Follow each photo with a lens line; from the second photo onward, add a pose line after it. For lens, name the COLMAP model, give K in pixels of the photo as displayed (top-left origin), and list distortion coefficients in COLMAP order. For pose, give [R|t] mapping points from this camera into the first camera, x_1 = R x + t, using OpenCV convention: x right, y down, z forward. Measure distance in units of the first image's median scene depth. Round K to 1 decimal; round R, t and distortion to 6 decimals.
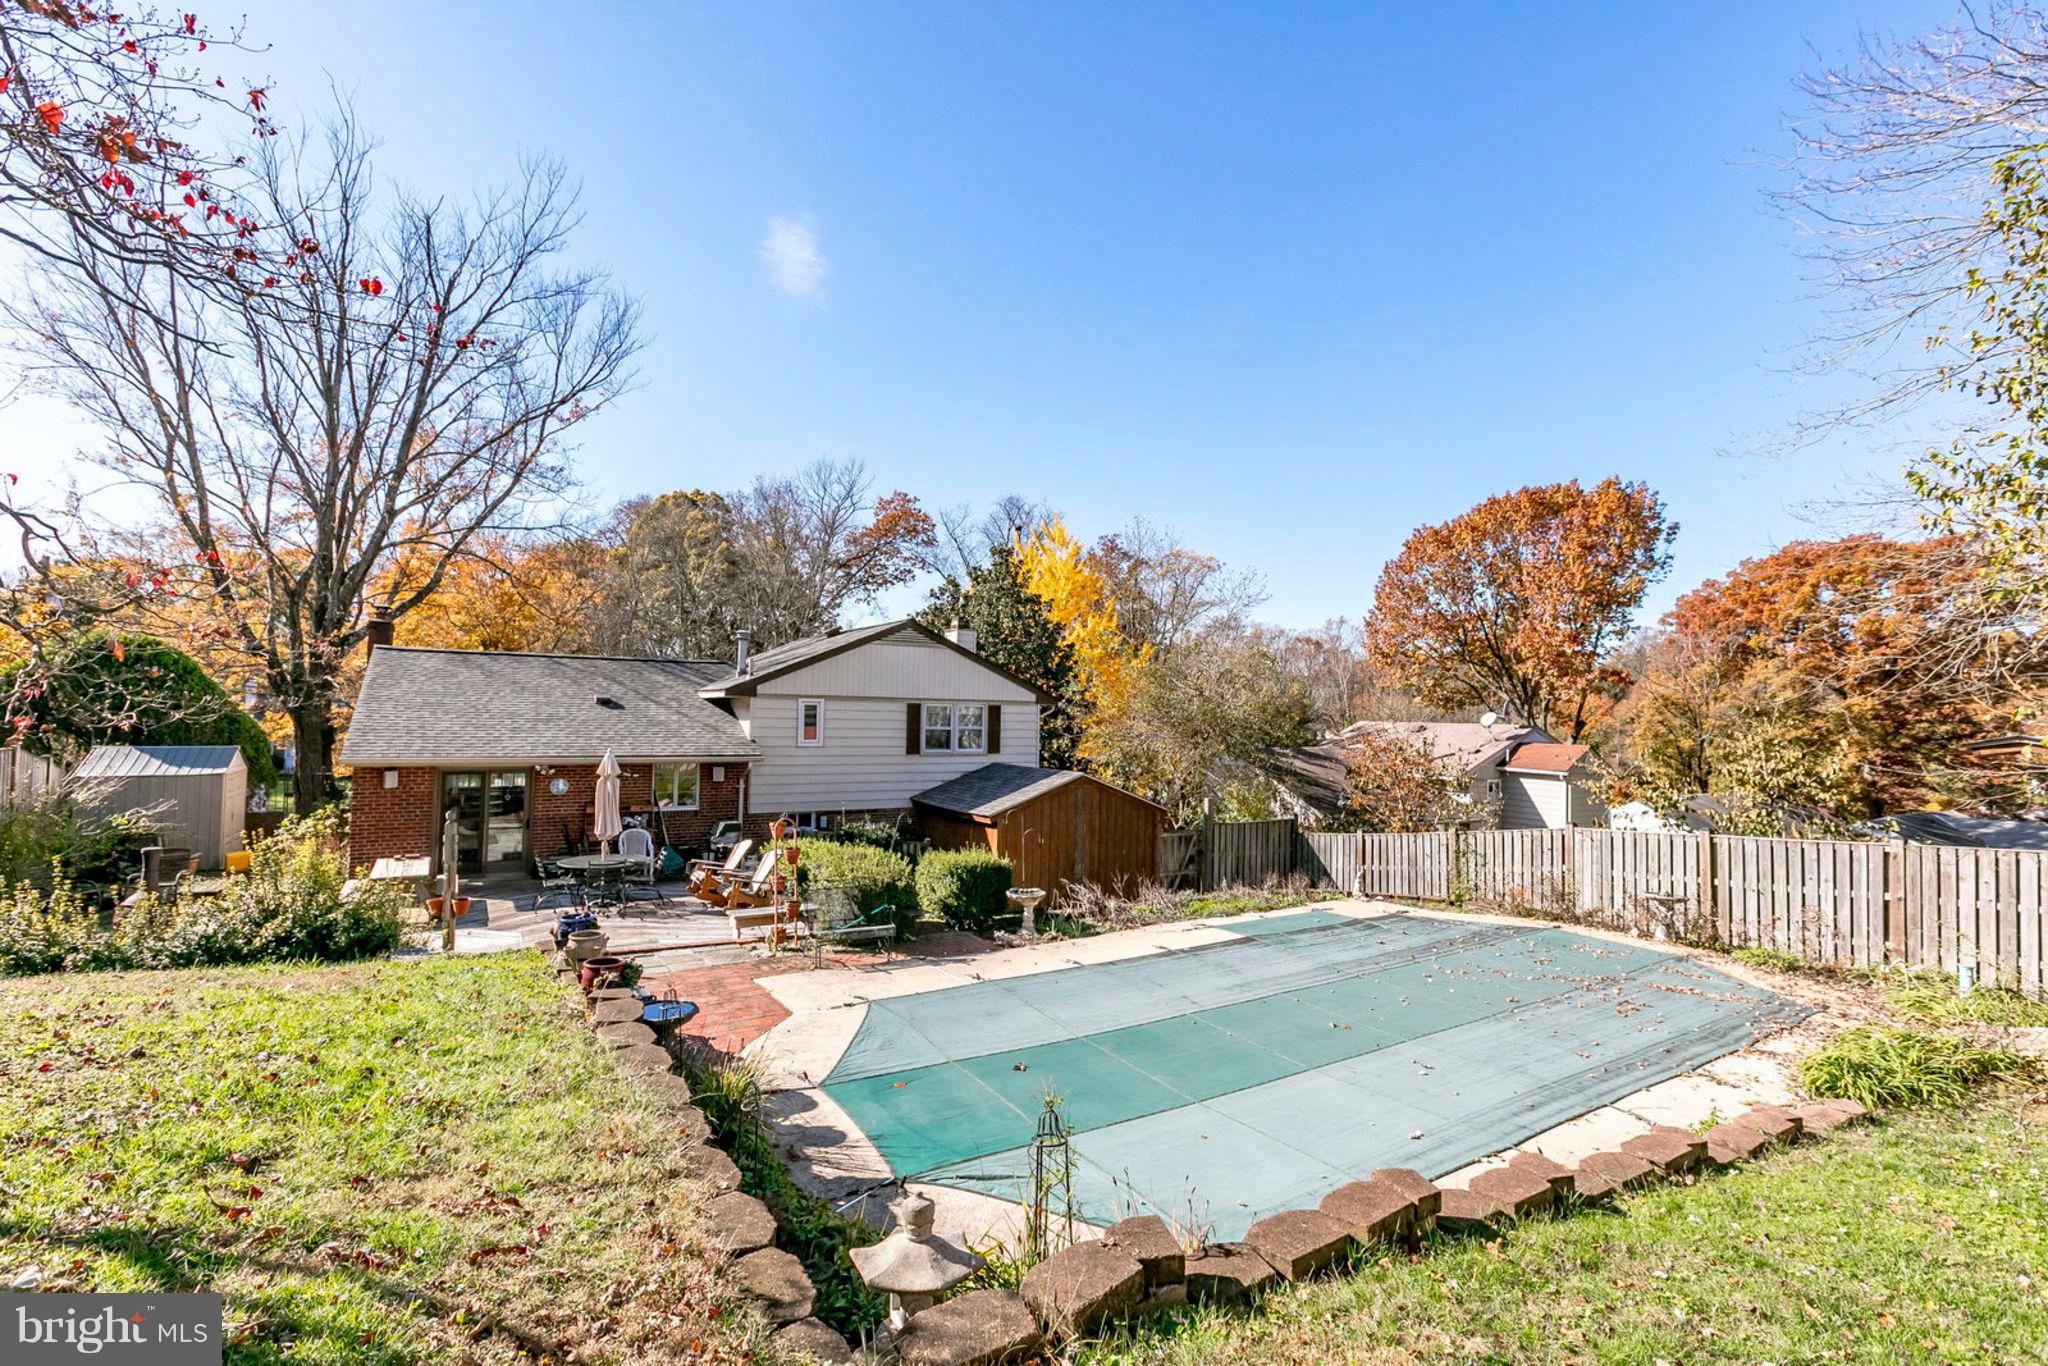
lens RADIAL K [[894.2, 0, 1024.0], [0, 894.2, 683.0], [0, 0, 1]] dist [-0.000921, -0.000071]
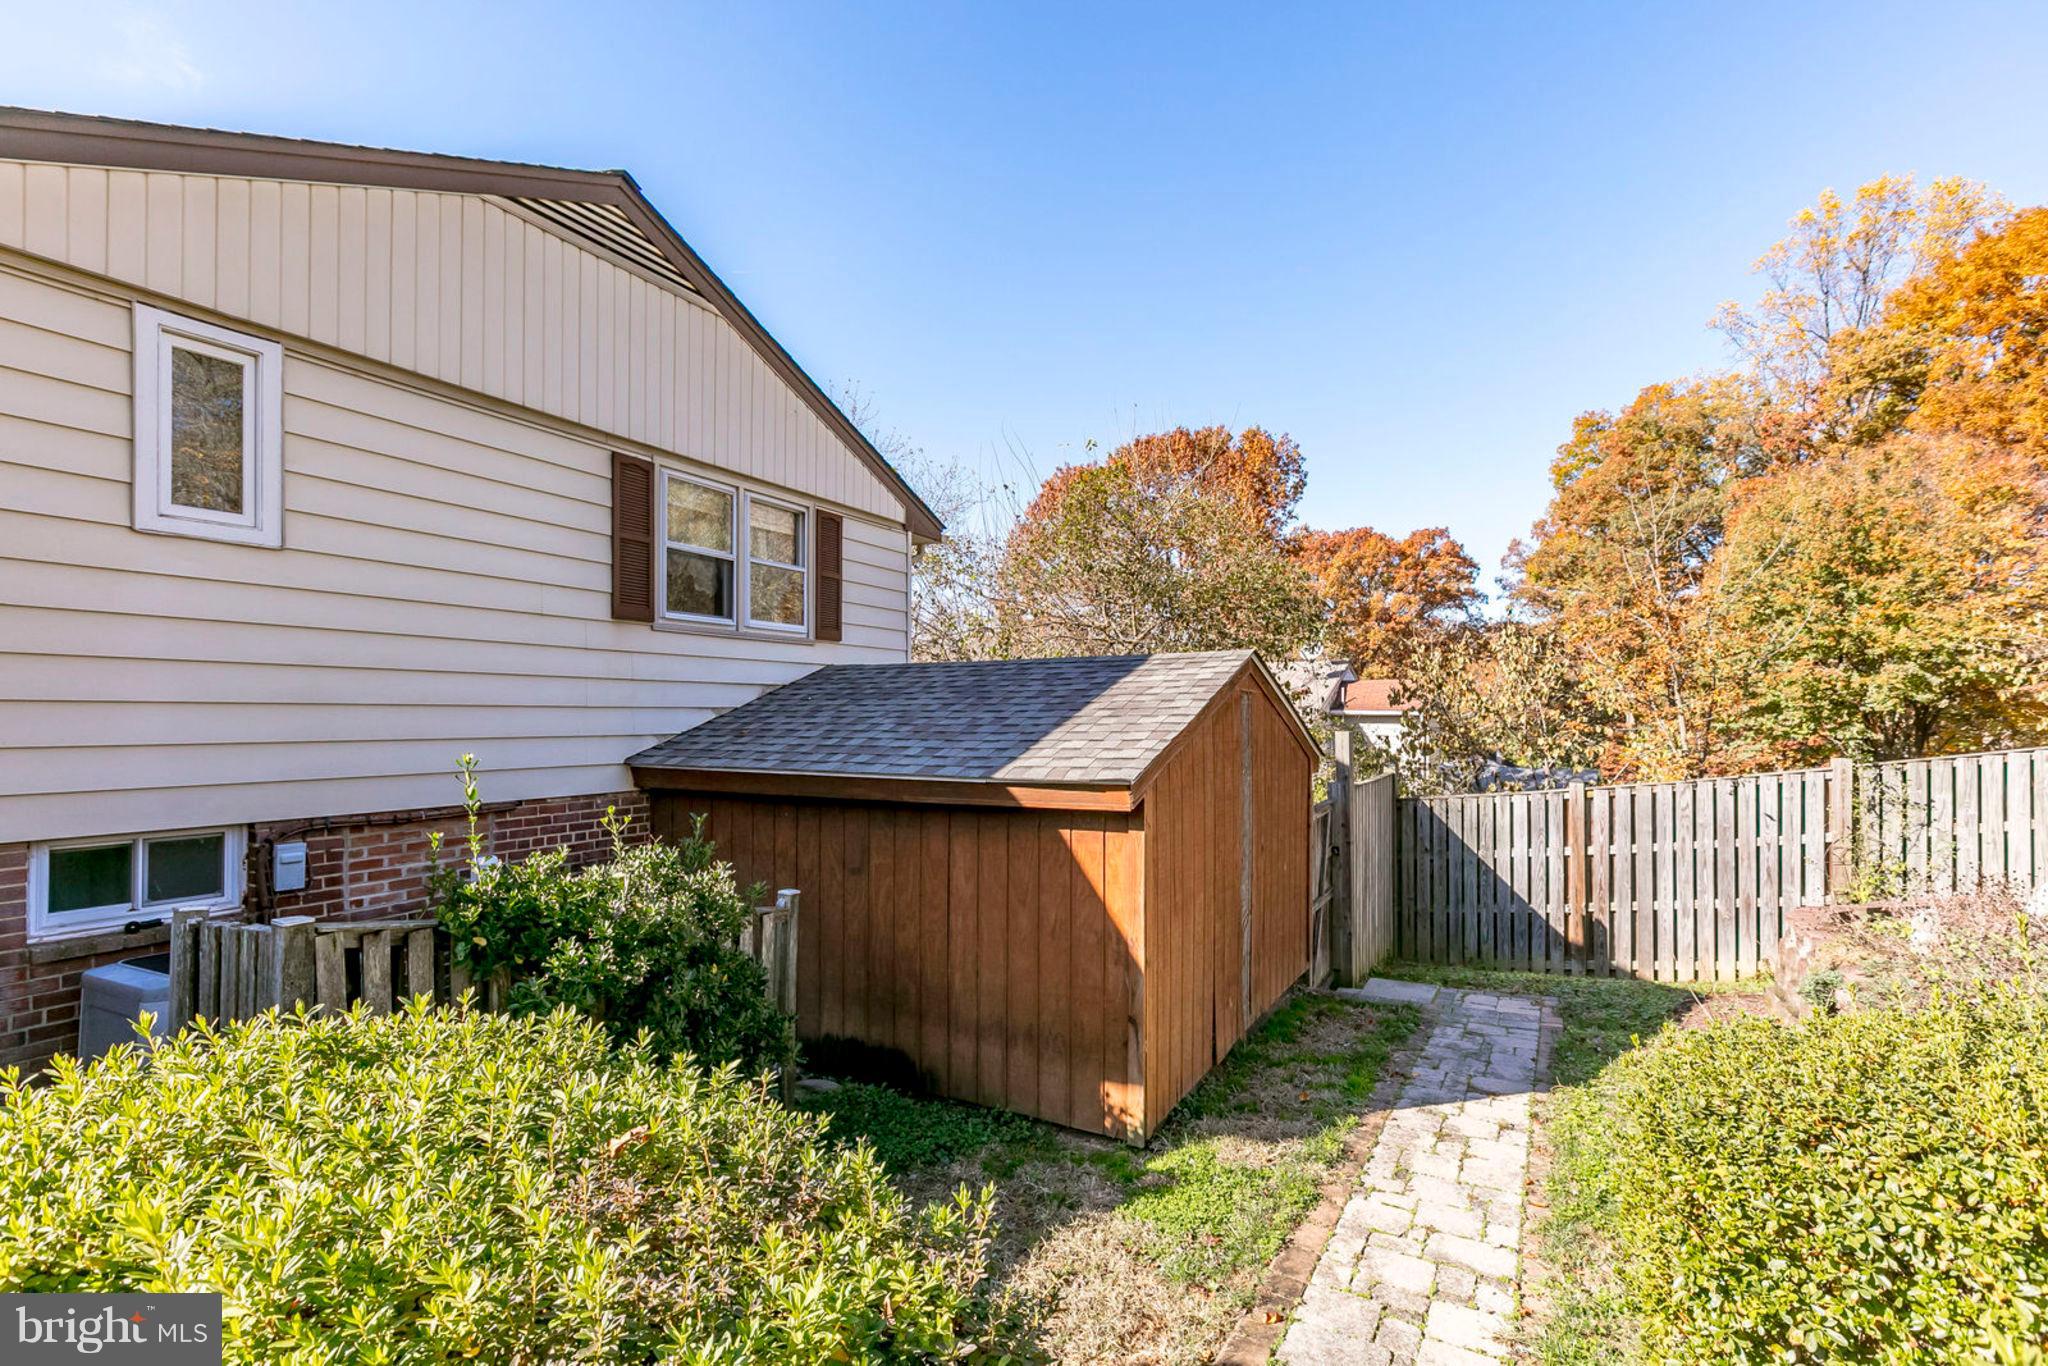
lens RADIAL K [[929.8, 0, 1023.5], [0, 929.8, 706.0], [0, 0, 1]] dist [-0.002980, -0.000774]
pose [[0.864743, -0.012193, 0.502067, -0.159952], [-0.004678, 0.999466, 0.032329, 0.092839], [-0.502194, -0.030305, 0.864224, 0.617779]]
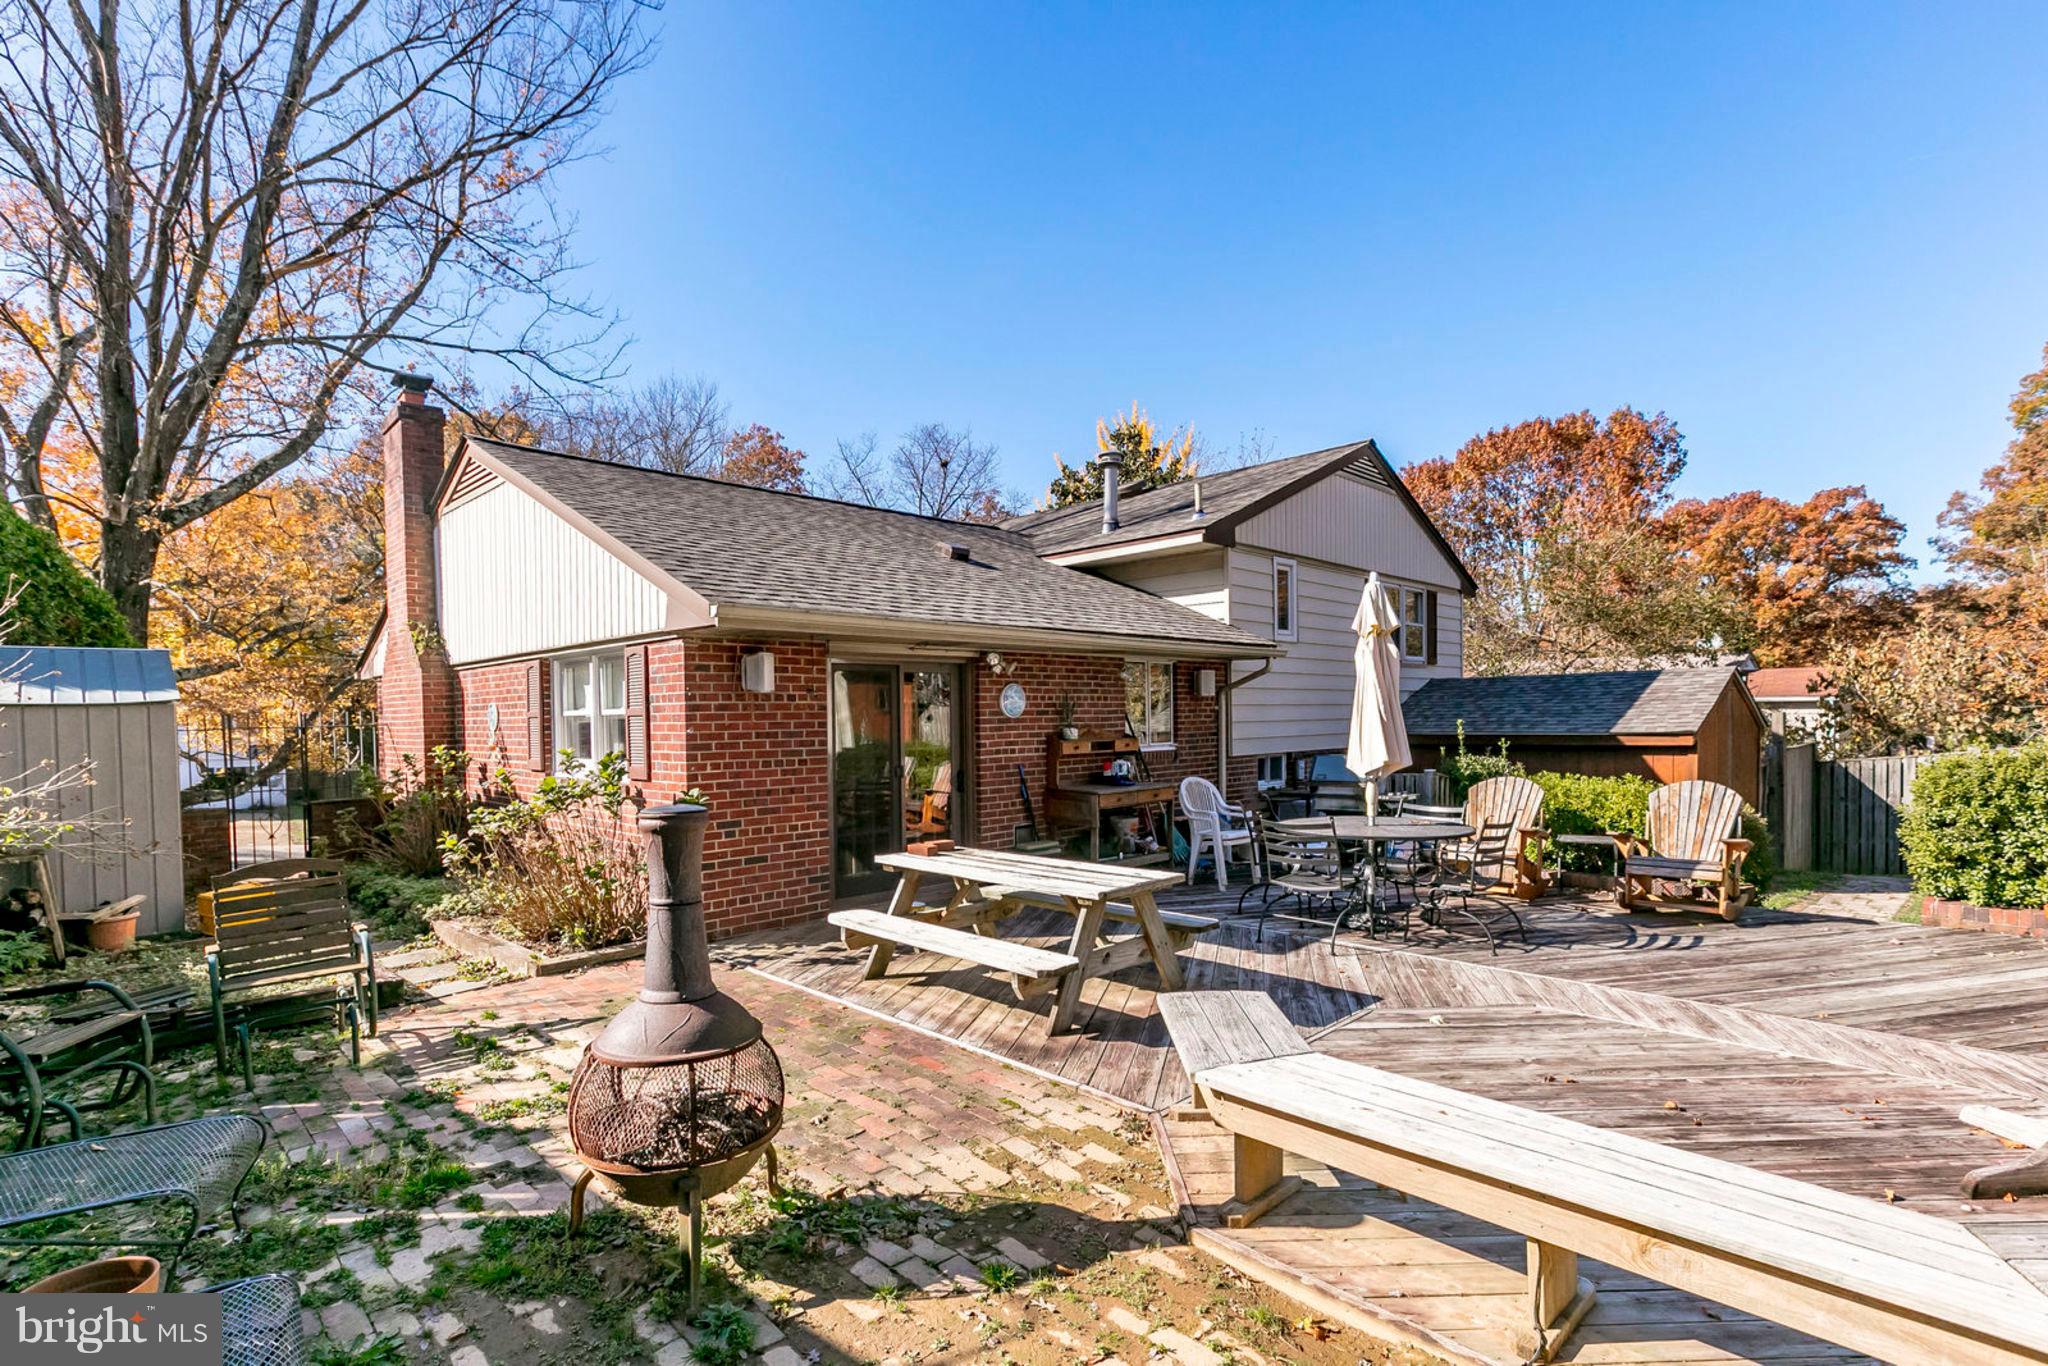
lens RADIAL K [[947.3, 0, 1018.6], [0, 947.3, 745.3], [0, 0, 1]] dist [0.001280, -0.005168]
pose [[0.973590, -0.041521, 0.224496, -0.488255], [0.025517, 0.996952, 0.073728, 0.078530], [-0.226873, -0.066052, 0.971682, 0.387405]]
